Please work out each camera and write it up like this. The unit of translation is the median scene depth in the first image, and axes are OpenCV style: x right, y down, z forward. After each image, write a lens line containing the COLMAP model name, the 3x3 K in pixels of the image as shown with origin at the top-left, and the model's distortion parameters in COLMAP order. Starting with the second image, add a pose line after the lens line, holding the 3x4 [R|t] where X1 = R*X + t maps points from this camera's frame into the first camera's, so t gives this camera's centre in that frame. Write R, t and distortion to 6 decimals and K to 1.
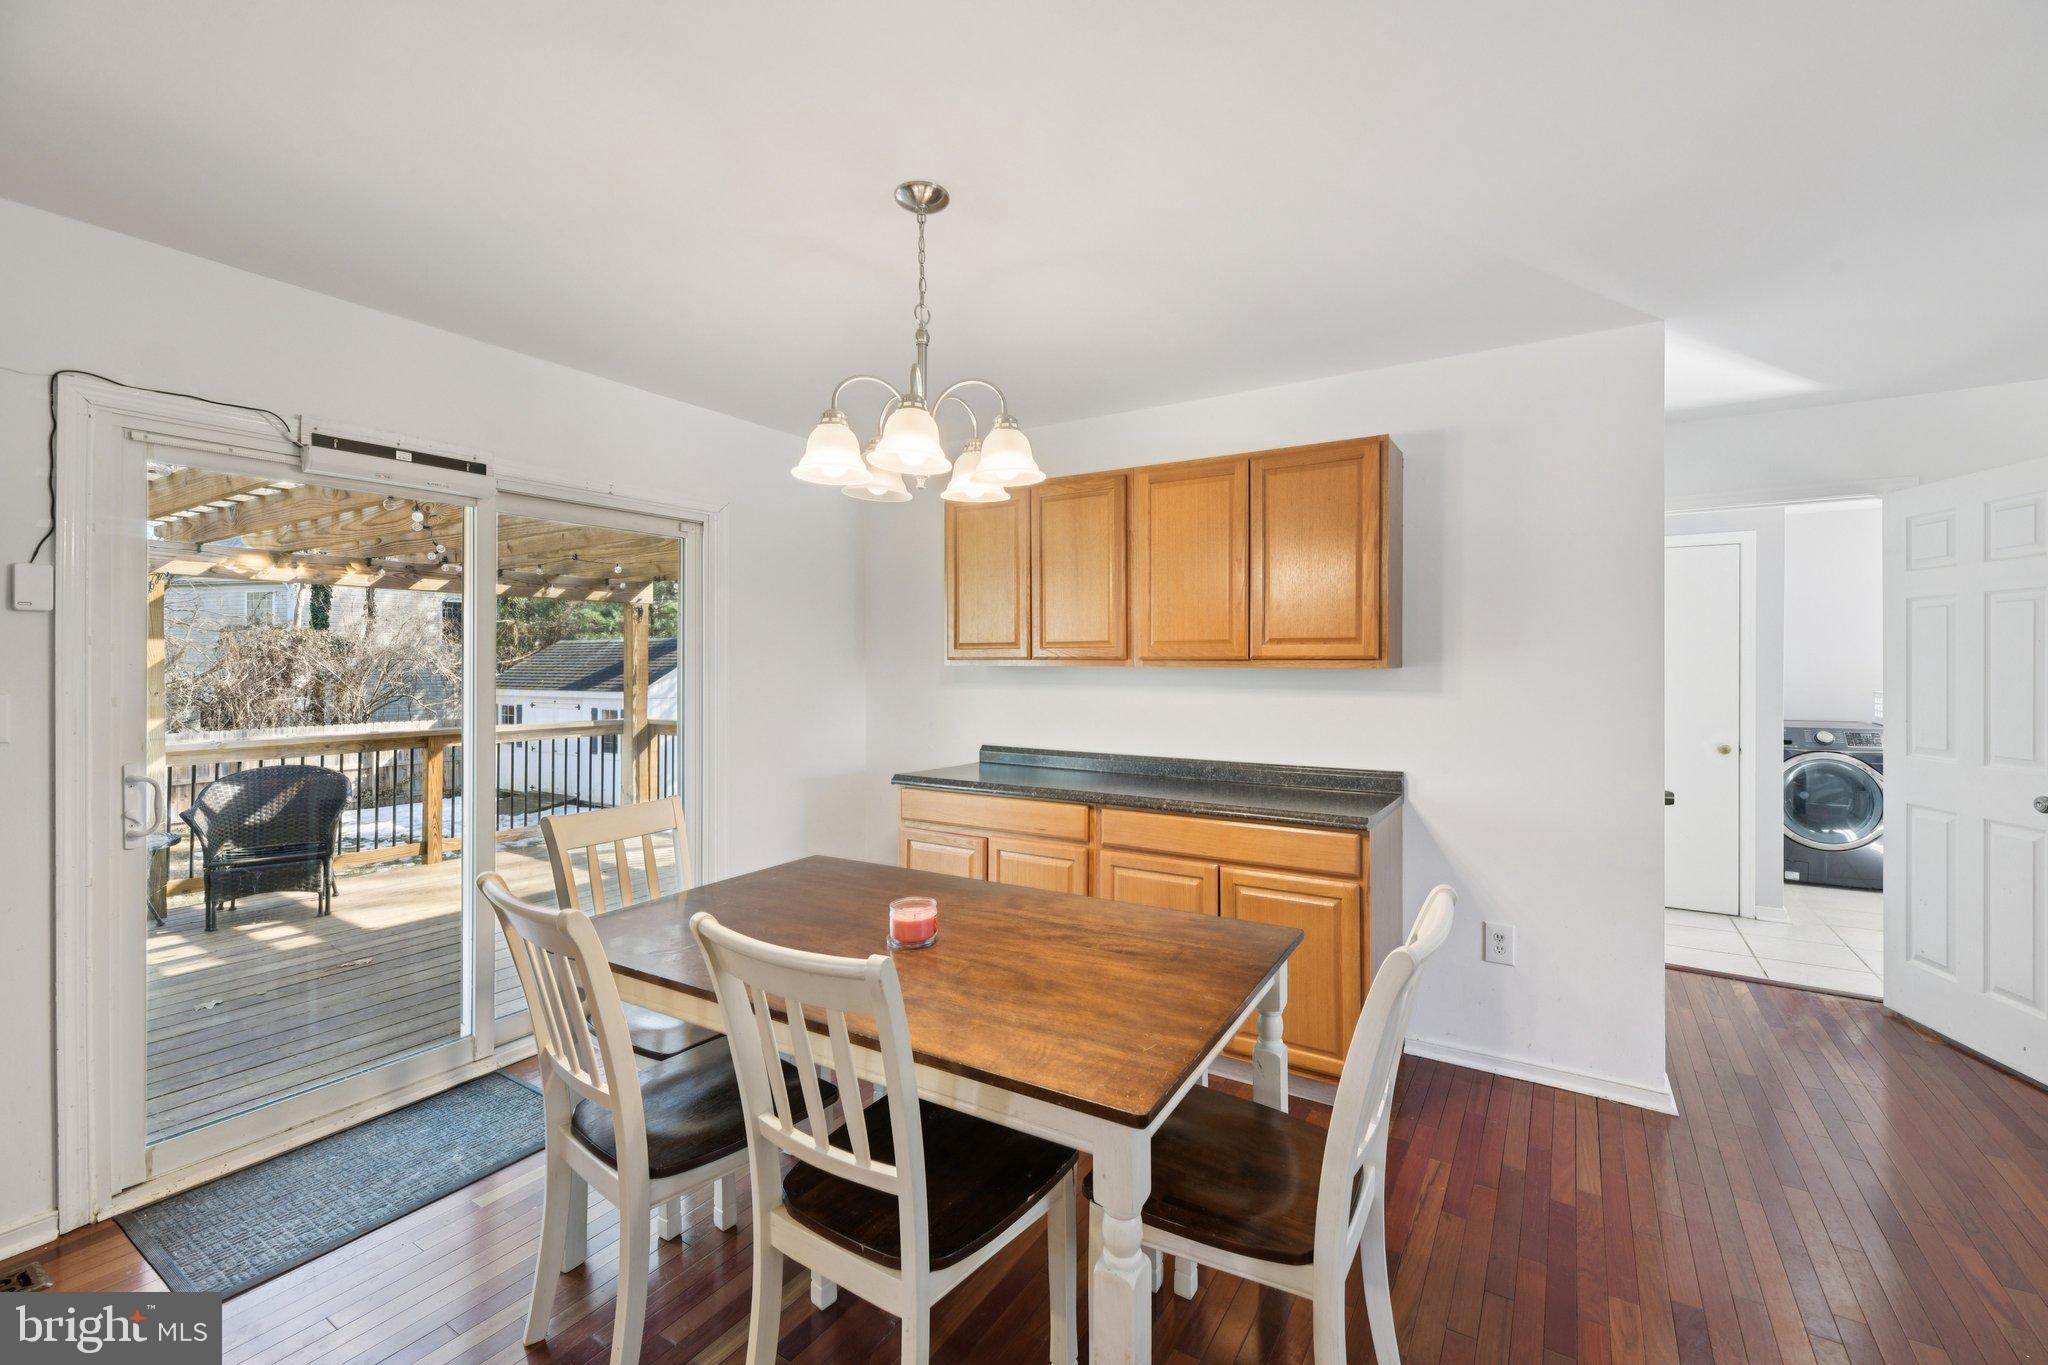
lens RADIAL K [[864.2, 0, 1035.4], [0, 864.2, 665.4], [0, 0, 1]] dist [0.000141, -0.002521]
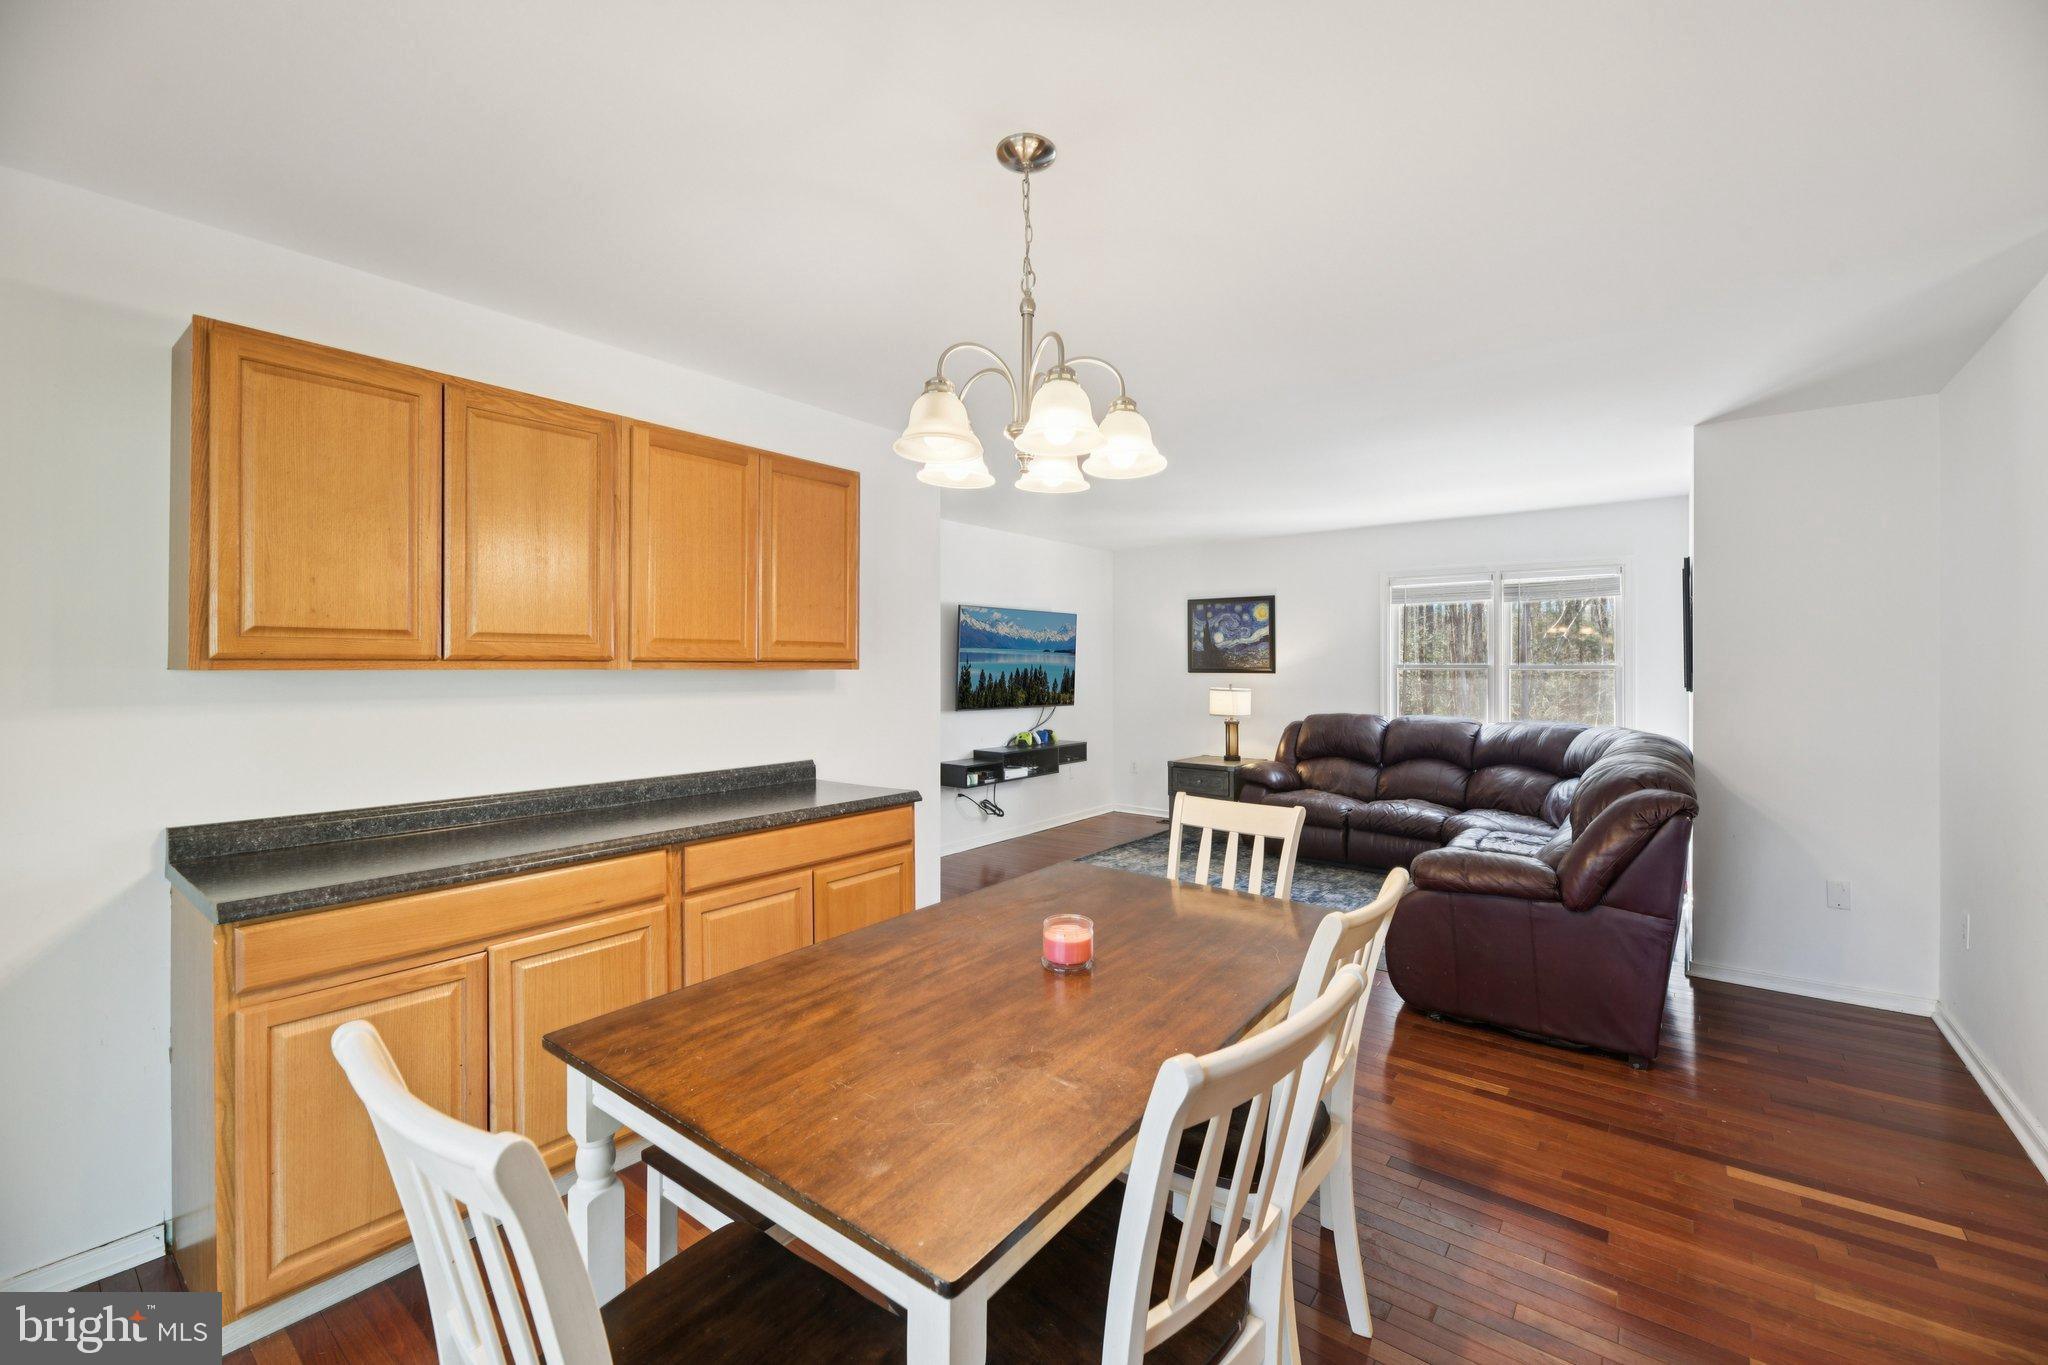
lens RADIAL K [[827.3, 0, 1051.9], [0, 827.3, 664.2], [0, 0, 1]] dist [0.000859, -0.002613]
pose [[0.094458, 0.000062, 0.995529, -0.658630], [0.001332, 0.999999, -0.000189, -0.002914], [-0.995528, 0.001344, 0.094458, 0.597876]]
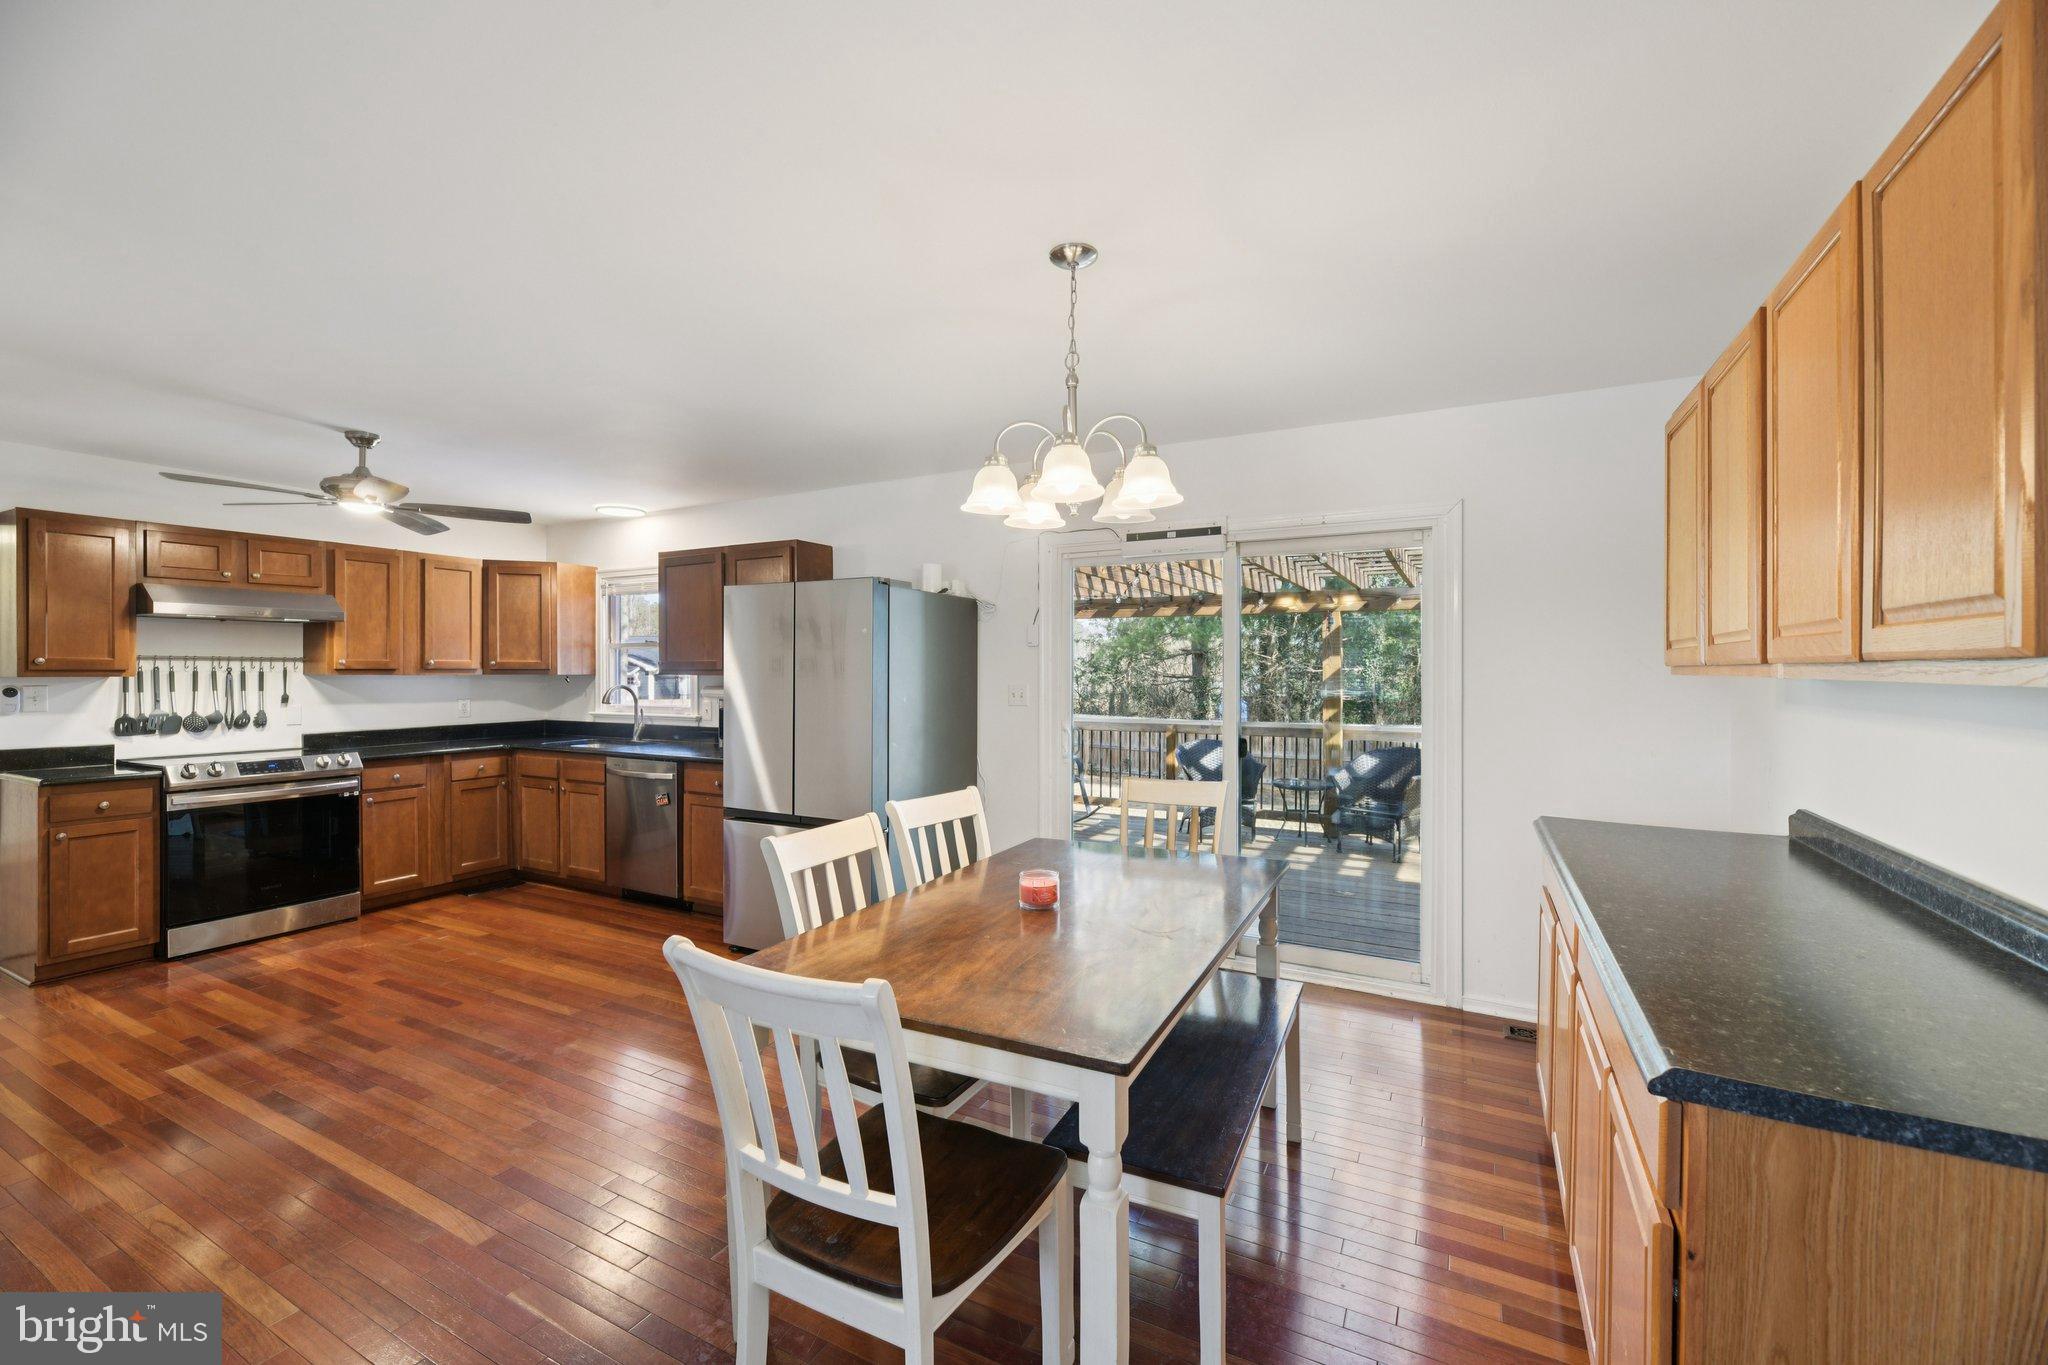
lens RADIAL K [[827.3, 0, 1044.7], [0, 827.3, 675.5], [0, 0, 1]] dist [0.000859, -0.002613]
pose [[0.077616, 0.006050, -0.996965, 0.628145], [-0.004146, 0.999975, 0.005746, -0.002430], [0.996975, 0.003687, 0.077639, 0.592260]]
